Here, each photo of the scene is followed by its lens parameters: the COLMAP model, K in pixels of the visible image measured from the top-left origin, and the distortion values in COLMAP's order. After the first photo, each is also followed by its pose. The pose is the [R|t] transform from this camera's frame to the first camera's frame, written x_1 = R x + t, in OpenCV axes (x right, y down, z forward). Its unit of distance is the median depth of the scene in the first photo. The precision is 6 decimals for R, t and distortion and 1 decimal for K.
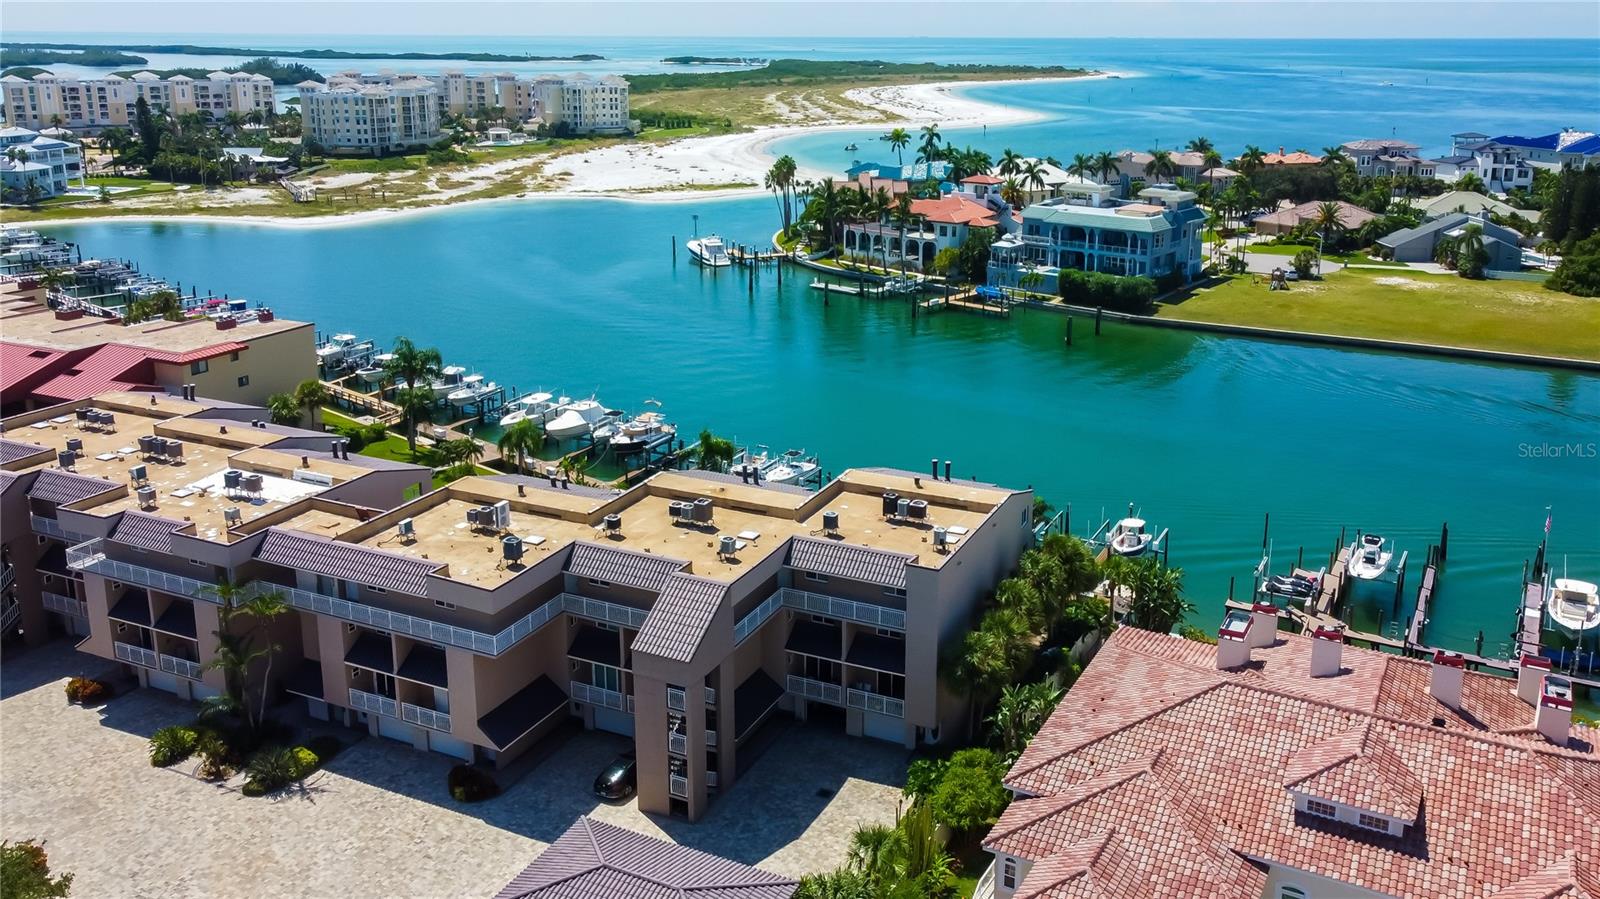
lens RADIAL K [[1314.2, 0, 824.9], [0, 1314.2, 348.9], [0, 0, 1]] dist [0.004180, 0.020128]
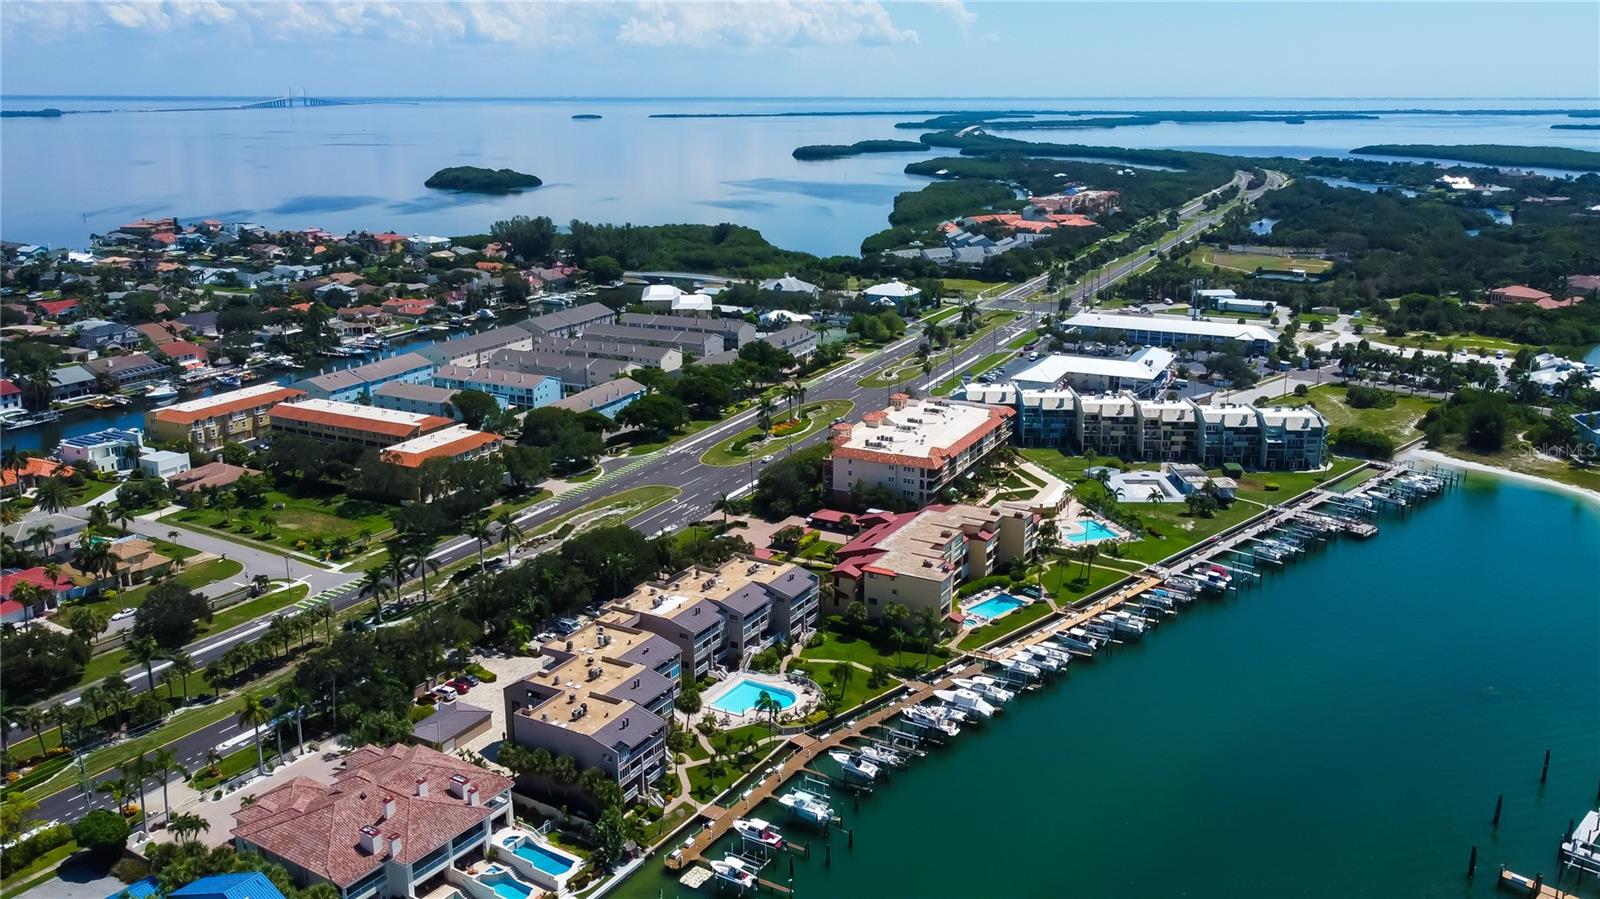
lens RADIAL K [[1298.9, 0, 796.3], [0, 1298.9, 448.0], [0, 0, 1]] dist [0.011610, 0.018157]
pose [[-0.082485, 0.259717, -0.962155, 0.800474], [-0.231404, 0.934068, 0.271974, -0.388417], [0.969355, 0.245080, -0.016947, 0.487260]]
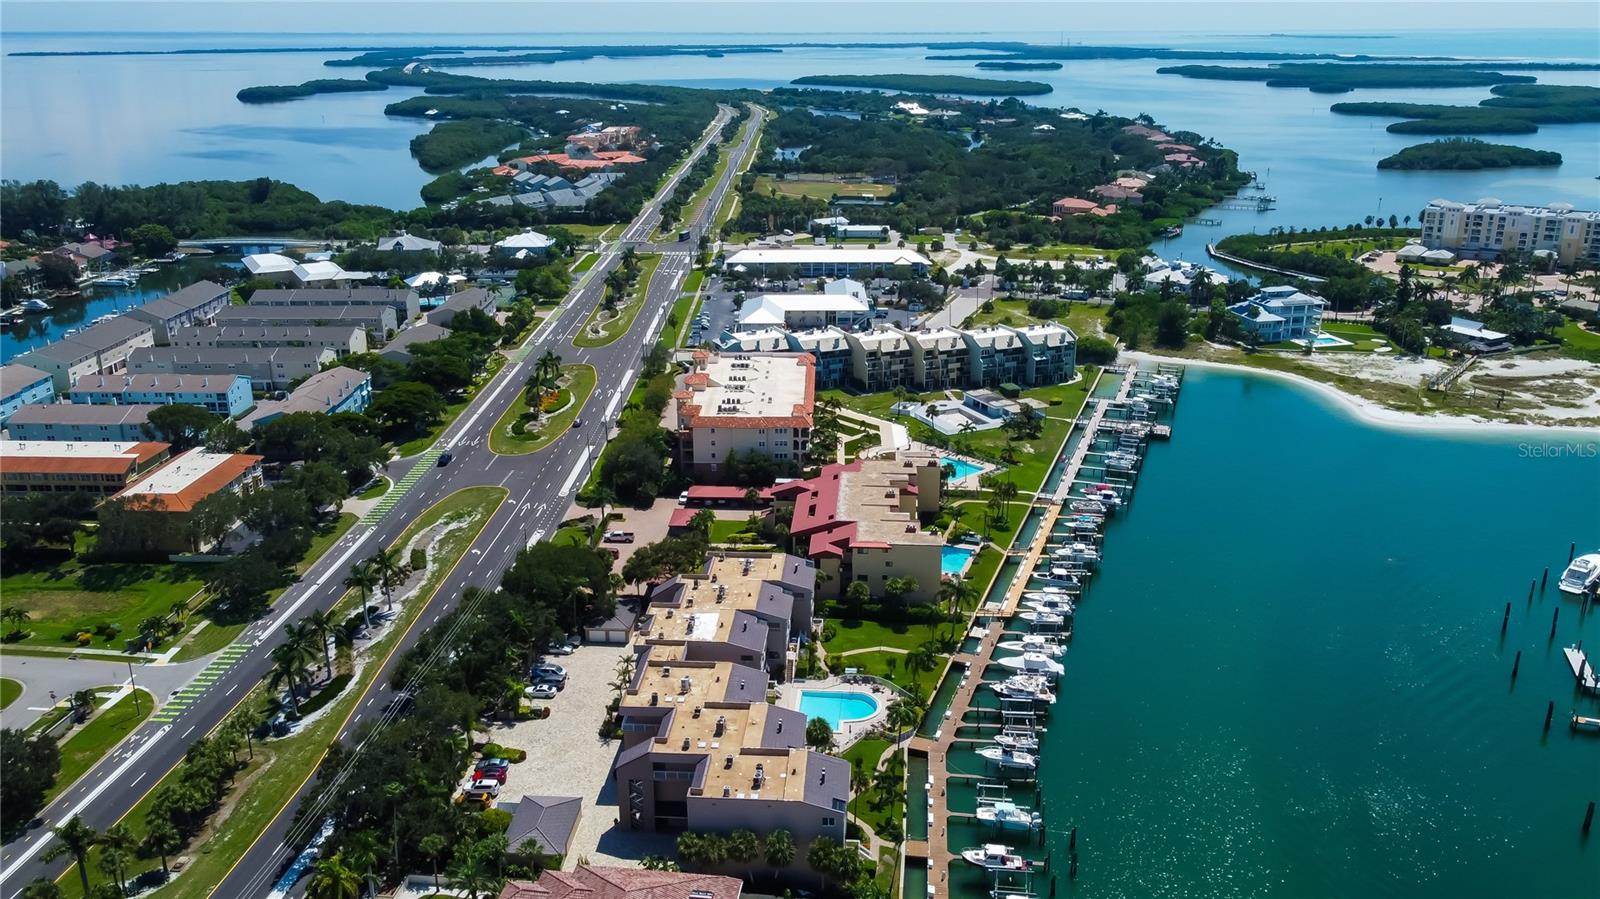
lens RADIAL K [[1269.1, 0, 797.6], [0, 1269.1, 448.7], [0, 0, 1]] dist [0.004854, 0.033671]
pose [[0.350776, 0.290875, -0.890139, 0.610685], [-0.212000, 0.950525, 0.227065, -0.294302], [0.912147, 0.109061, 0.395087, 0.094778]]
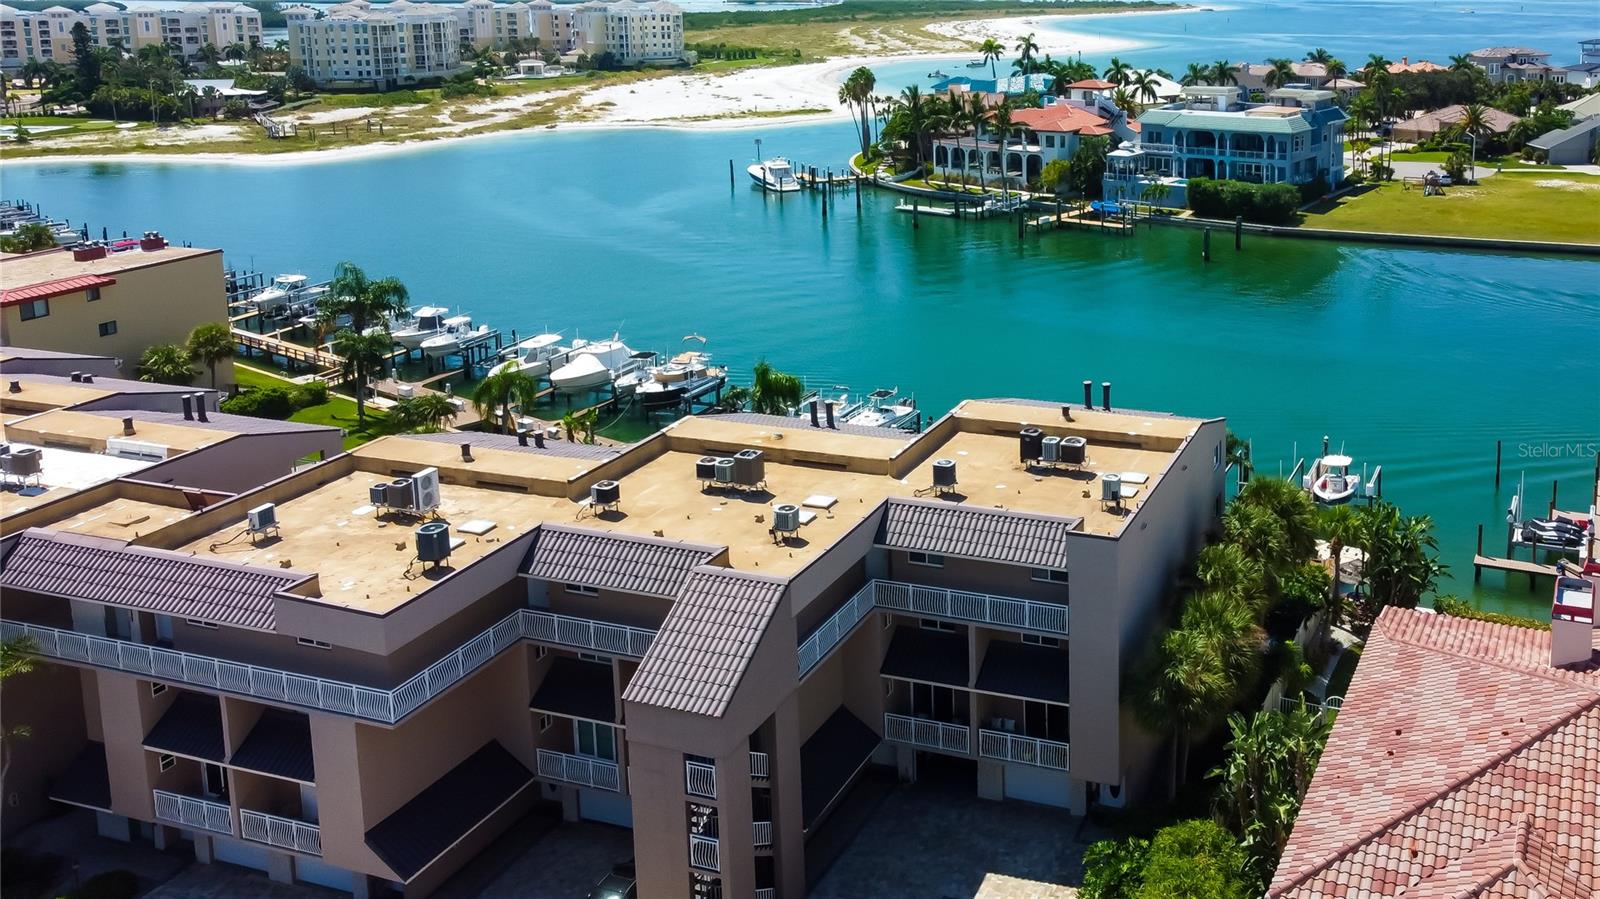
lens RADIAL K [[1389.2, 0, 1065.4], [0, 1389.2, 231.9], [0, 0, 1]] dist [0.004024, 0.007777]
pose [[0.993220, -0.031013, 0.112039, -0.003577], [0.037009, 0.997969, -0.051844, 0.017602], [-0.110204, 0.055639, 0.992350, 0.105978]]
